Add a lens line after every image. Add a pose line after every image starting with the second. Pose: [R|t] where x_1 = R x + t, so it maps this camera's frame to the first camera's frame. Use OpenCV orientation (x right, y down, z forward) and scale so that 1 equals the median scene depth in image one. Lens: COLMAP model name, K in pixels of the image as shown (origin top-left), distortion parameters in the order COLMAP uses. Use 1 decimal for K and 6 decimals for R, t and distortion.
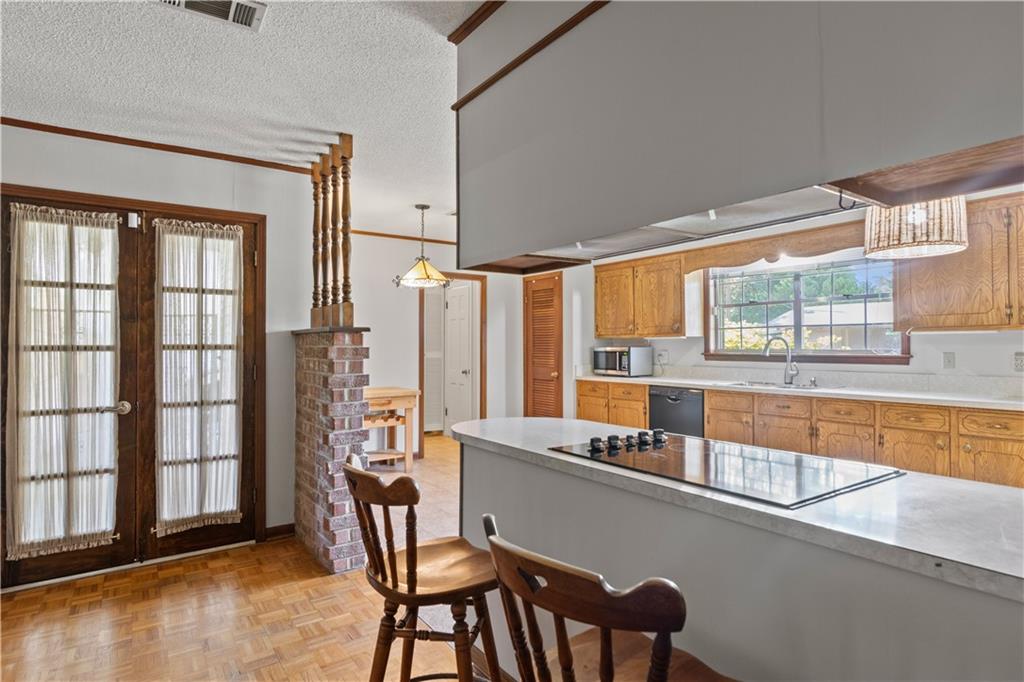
lens RADIAL K [[546.3, 0, 504.6], [0, 546.3, 340.1], [0, 0, 1]] dist [-0.010466, 0.005568]
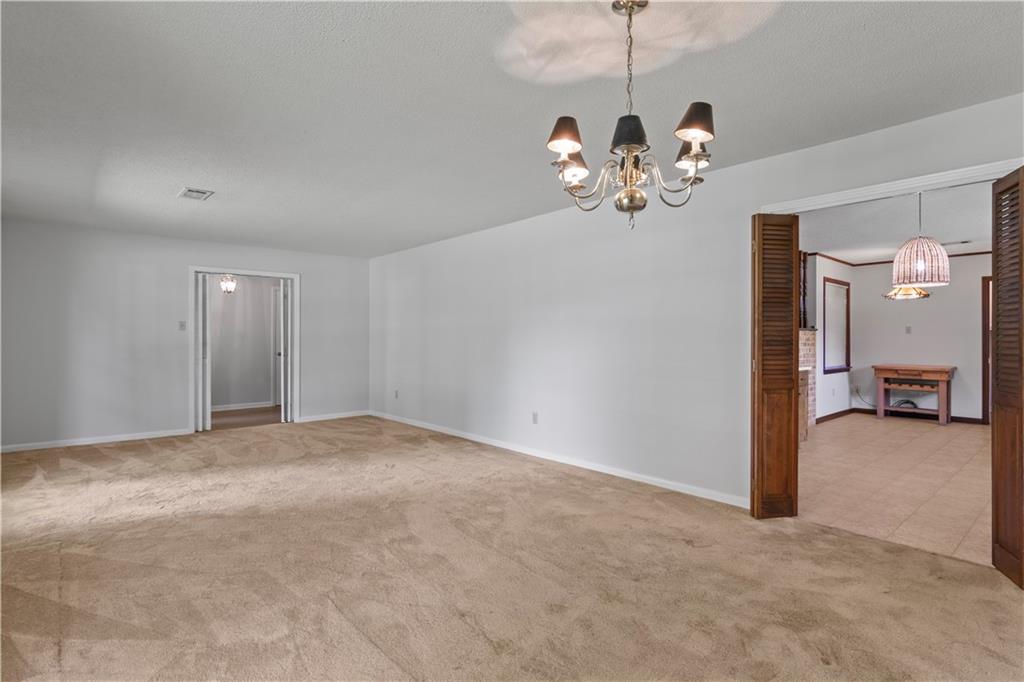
lens RADIAL K [[516.3, 0, 513.4], [0, 516.3, 337.9], [0, 0, 1]] dist [0.004843, 0.003053]
pose [[0.124386, 0.004118, -0.992225, 1.609159], [0.009498, 0.999941, 0.005340, -0.006245], [0.992188, -0.010088, 0.124339, -0.433388]]
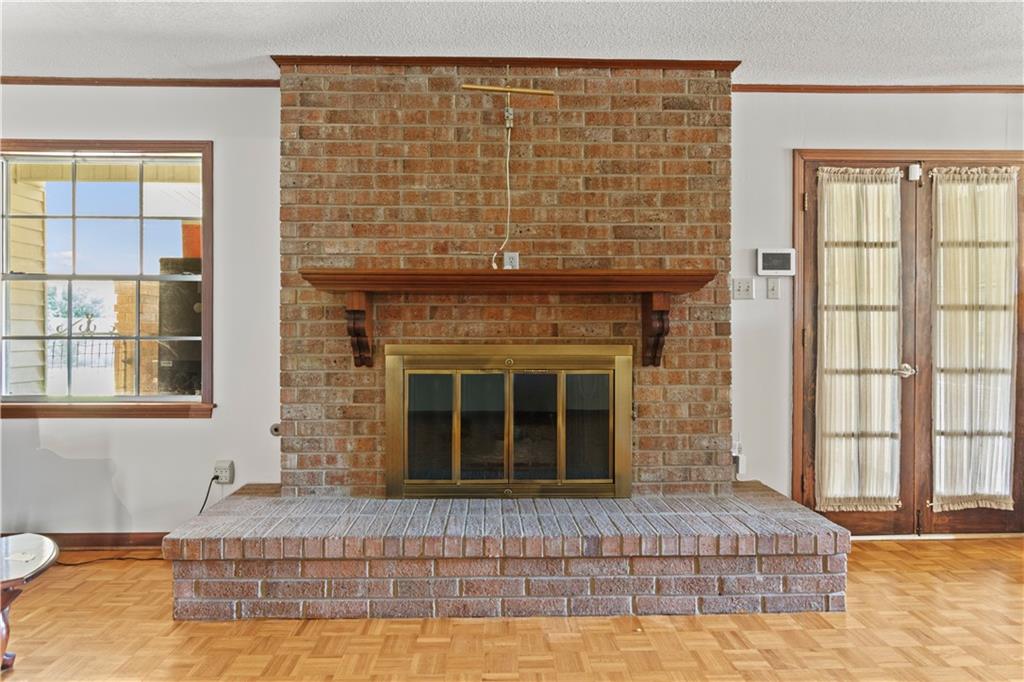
lens RADIAL K [[546.3, 0, 503.9], [0, 546.3, 334.2], [0, 0, 1]] dist [-0.010466, 0.005568]
pose [[0.835790, 0.006684, -0.549008, -0.686719], [0.001787, 0.999887, 0.014893, 0.039863], [0.549046, -0.013428, 0.835684, -0.163651]]
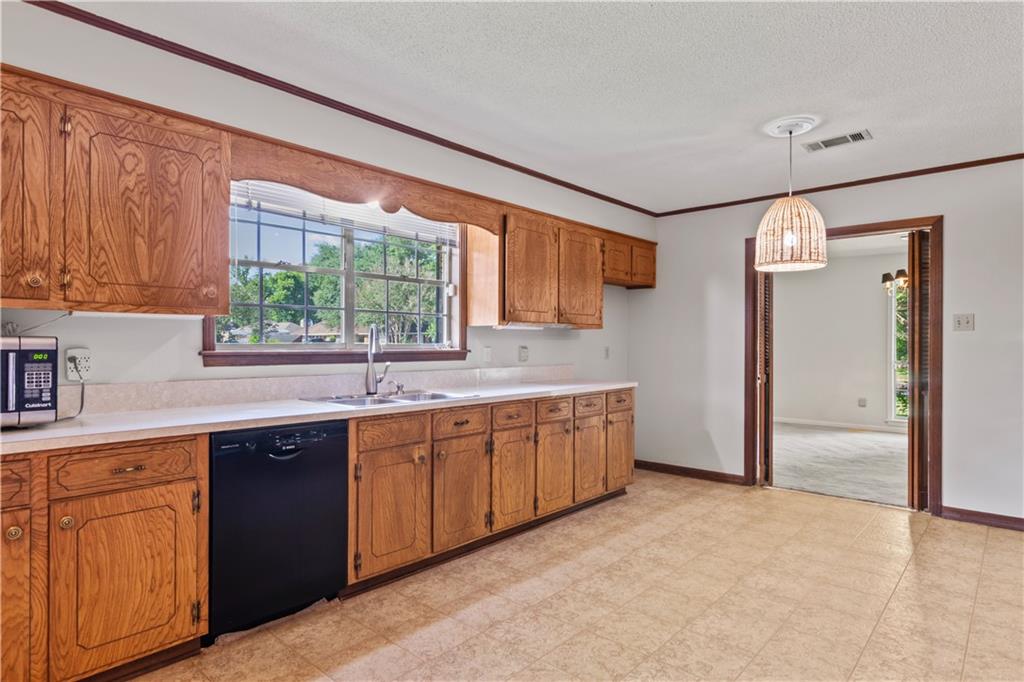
lens RADIAL K [[591.9, 0, 505.4], [0, 591.9, 343.6], [0, 0, 1]] dist [0.001315, 0.000426]
pose [[-0.238855, 0.003798, 0.971048, -0.316875], [-0.011186, 0.999915, -0.006662, 0.026570], [-0.970991, -0.012454, -0.238792, 1.362104]]
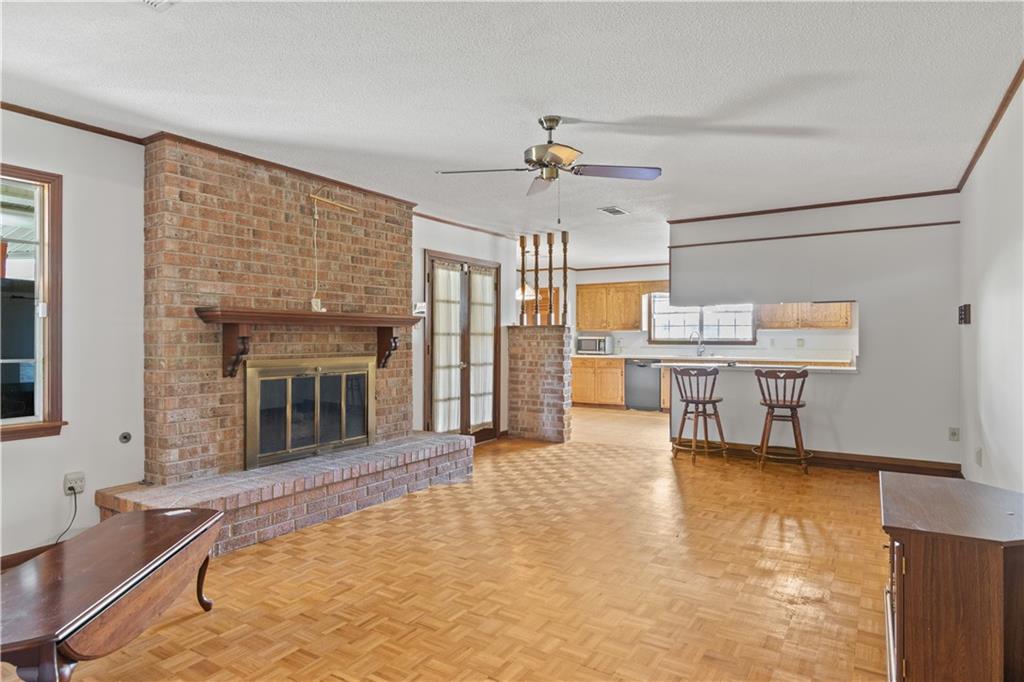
lens RADIAL K [[591.9, 0, 507.1], [0, 591.9, 338.5], [0, 0, 1]] dist [0.001315, 0.000426]
pose [[0.922363, 0.003955, 0.386304, -1.222501], [-0.008031, 0.999928, 0.008939, 0.007998], [-0.386241, -0.011347, 0.922328, -0.886819]]
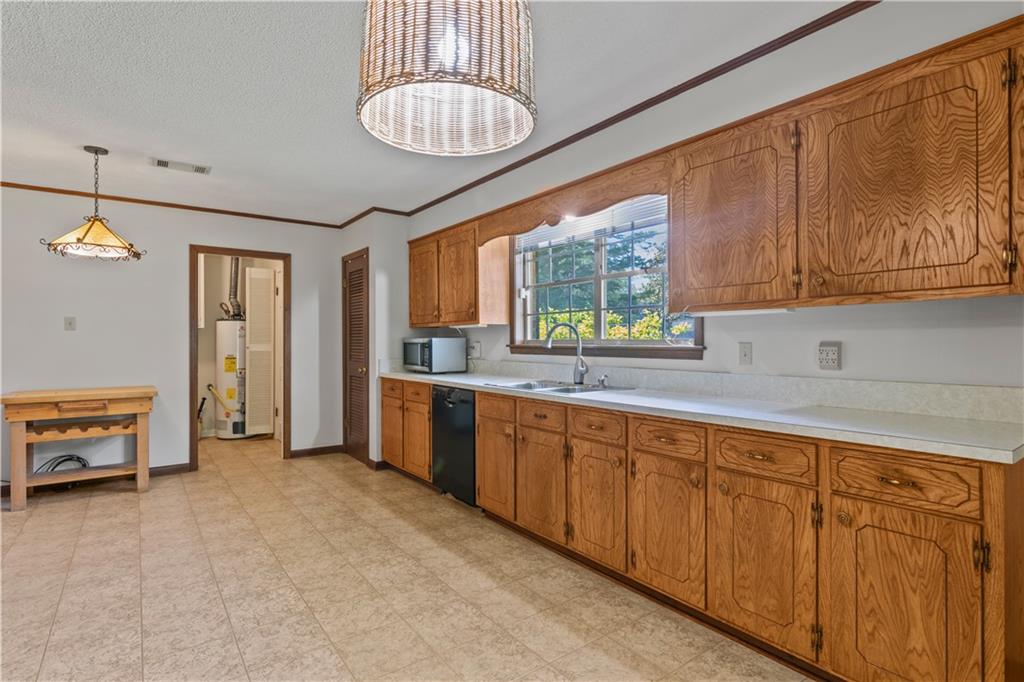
lens RADIAL K [[516.3, 0, 497.9], [0, 516.3, 338.6], [0, 0, 1]] dist [0.004843, 0.003053]
pose [[0.999958, 0.000243, 0.009203, 0.537422], [-0.000307, 0.999975, 0.007041, 0.014643], [-0.009202, -0.007043, 0.999933, 0.361309]]
